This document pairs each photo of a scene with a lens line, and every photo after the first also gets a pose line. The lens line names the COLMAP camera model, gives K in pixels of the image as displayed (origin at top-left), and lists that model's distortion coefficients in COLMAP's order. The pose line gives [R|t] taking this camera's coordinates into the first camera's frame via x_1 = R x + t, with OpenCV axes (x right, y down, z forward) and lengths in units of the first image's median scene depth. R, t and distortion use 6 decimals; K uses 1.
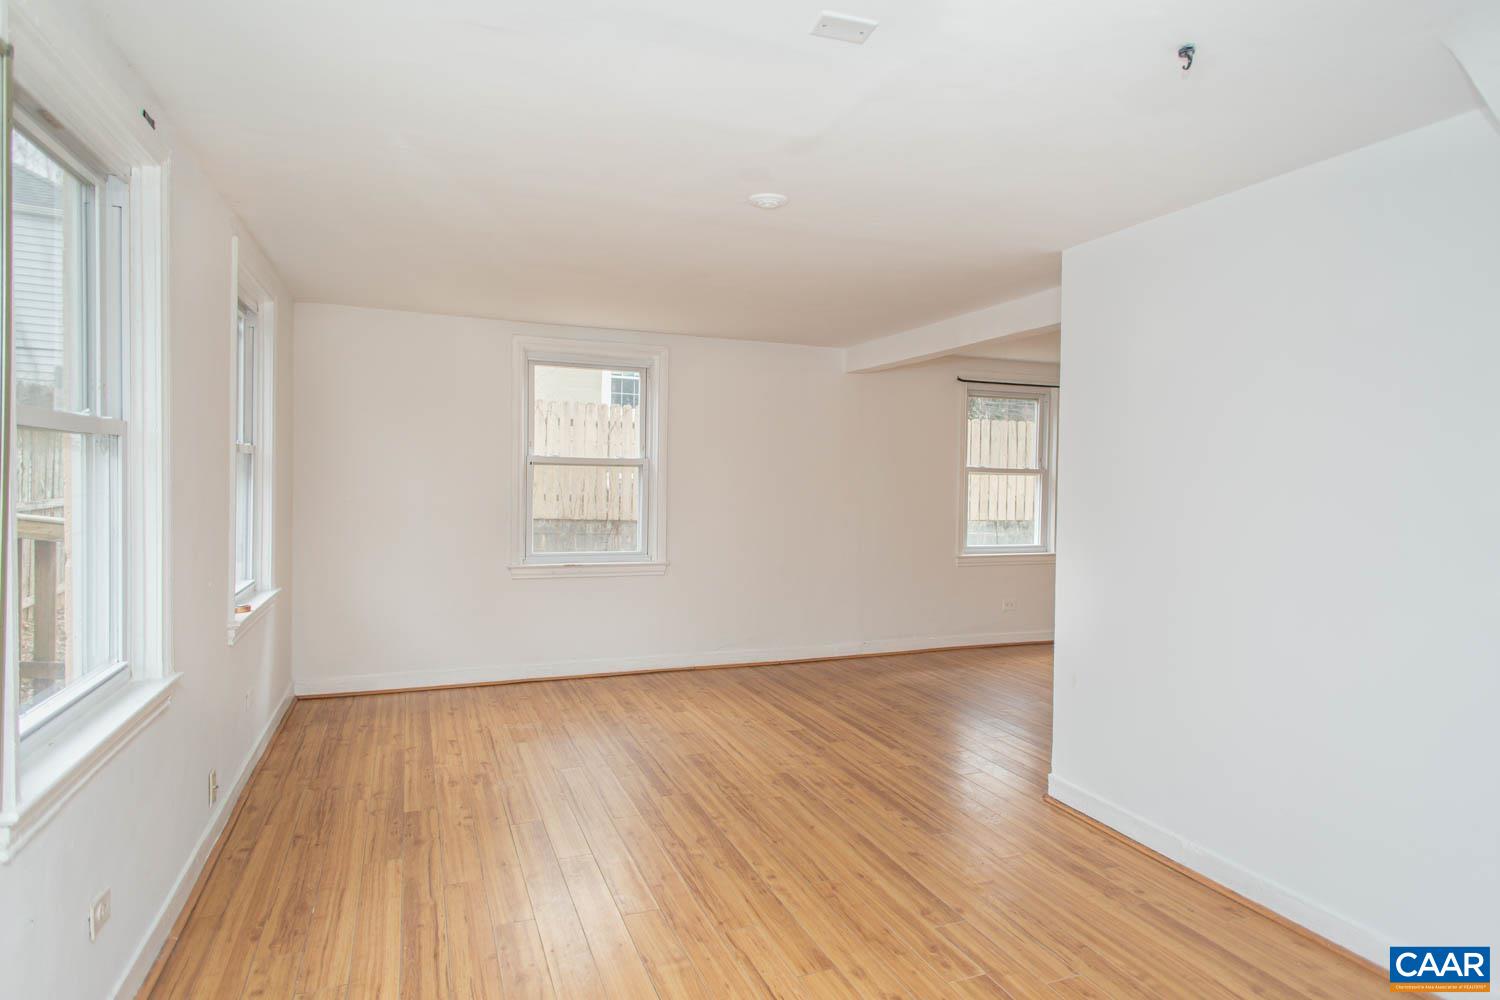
lens RADIAL K [[832.9, 0, 750.0], [0, 832.9, 500.0], [0, 0, 1]] dist [0.023712, -0.001645]
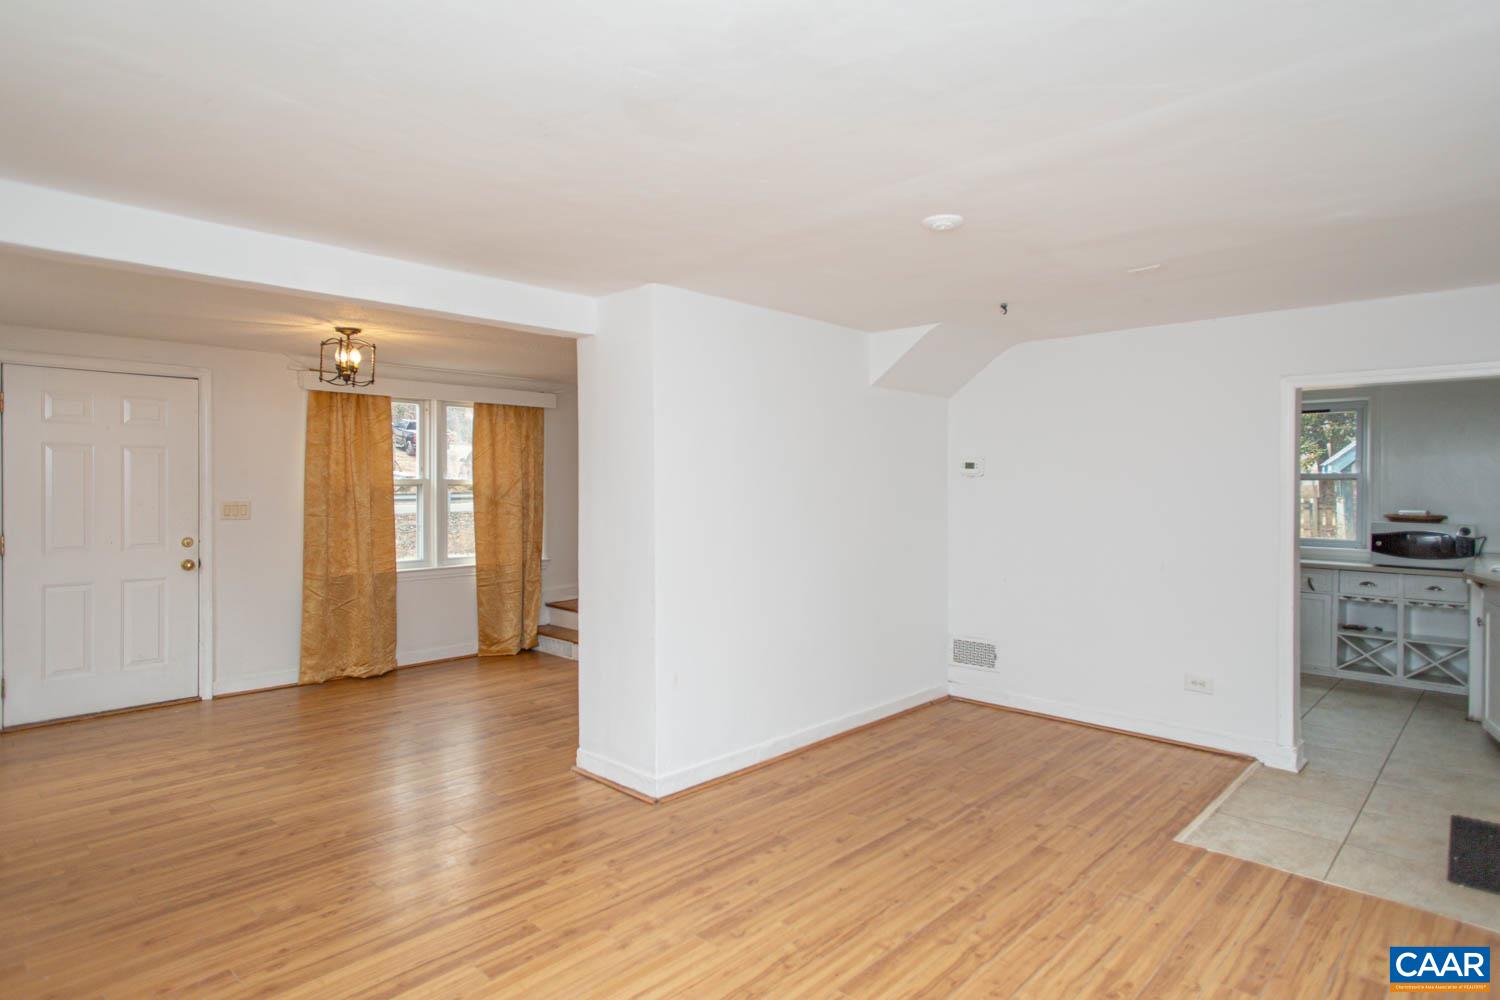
lens RADIAL K [[832.9, 0, 750.0], [0, 832.9, 500.0], [0, 0, 1]] dist [0.023712, -0.001645]
pose [[-0.420483, -0.036785, 0.906555, -0.701103], [0.014304, 0.998785, 0.047161, -0.078432], [-0.907188, 0.032798, -0.419446, 1.468224]]
